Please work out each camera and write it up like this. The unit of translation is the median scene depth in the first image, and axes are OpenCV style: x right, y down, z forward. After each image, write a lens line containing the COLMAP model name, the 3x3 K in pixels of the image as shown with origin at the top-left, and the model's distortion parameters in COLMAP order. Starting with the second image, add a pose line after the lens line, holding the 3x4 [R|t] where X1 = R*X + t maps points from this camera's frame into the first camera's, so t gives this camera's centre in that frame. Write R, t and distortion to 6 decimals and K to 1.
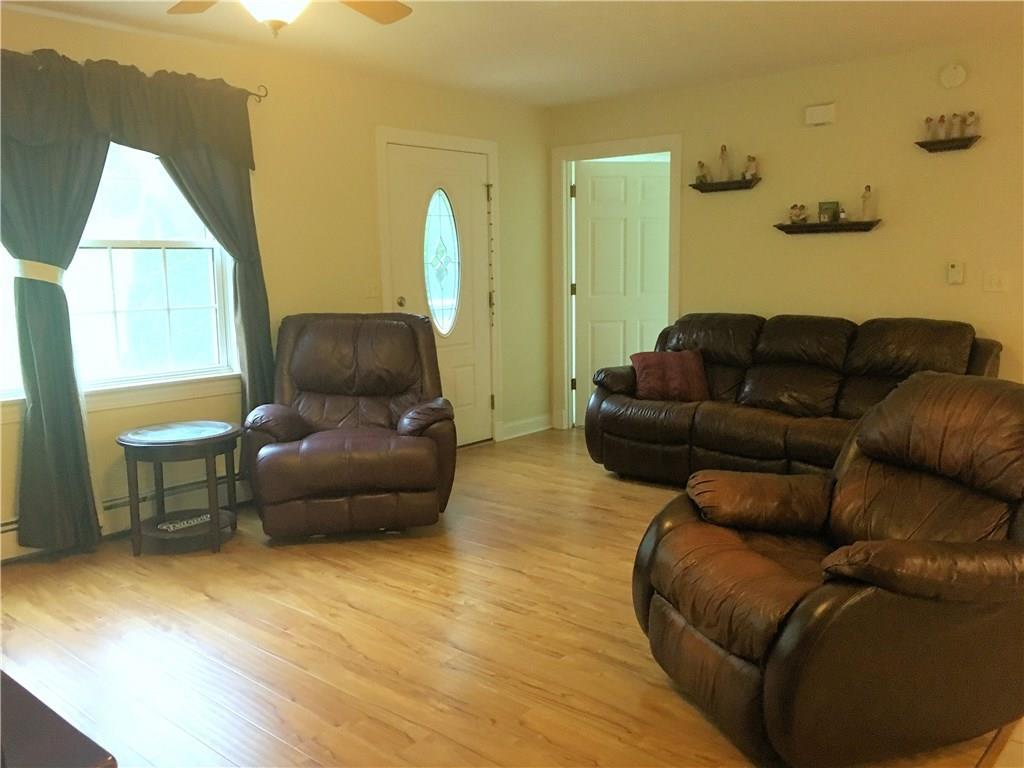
lens RADIAL K [[864.3, 0, 509.3], [0, 864.3, 386.3], [0, 0, 1]] dist [0.062505, -0.088710]
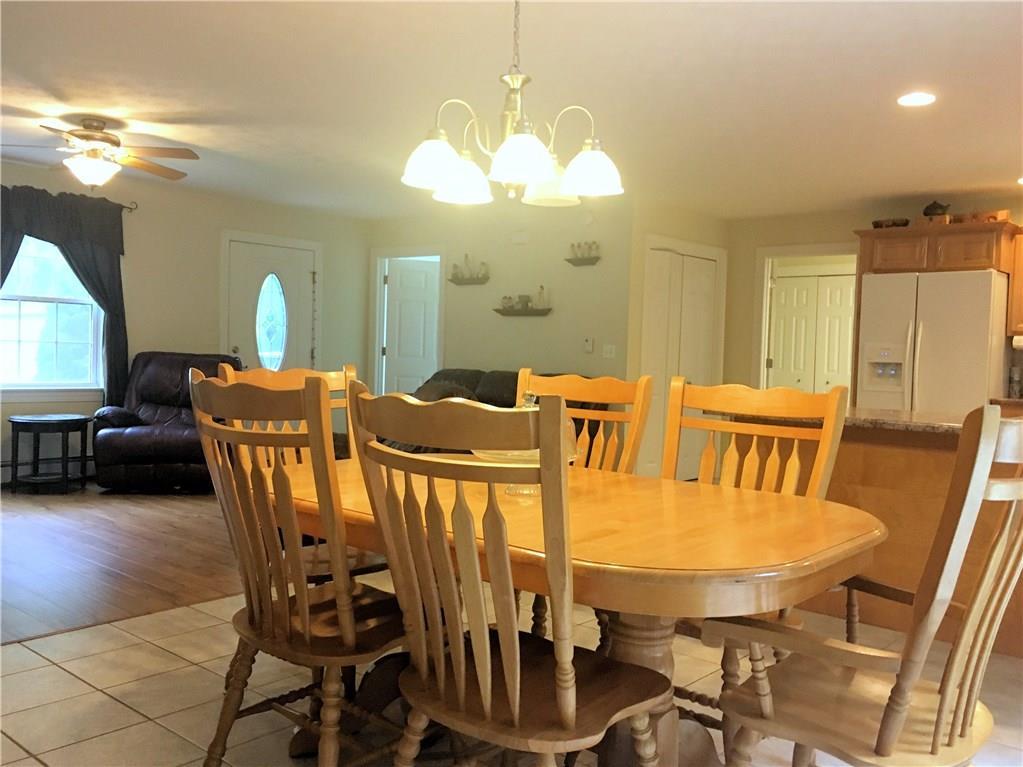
lens RADIAL K [[895.4, 0, 511.5], [0, 895.4, 383.5], [0, 0, 1]] dist [0.051616, -0.073966]
pose [[0.998910, 0.046507, 0.003929, 0.380331], [-0.045820, 0.993205, -0.106975, 0.109837], [-0.008877, 0.106678, 0.994254, -0.540117]]
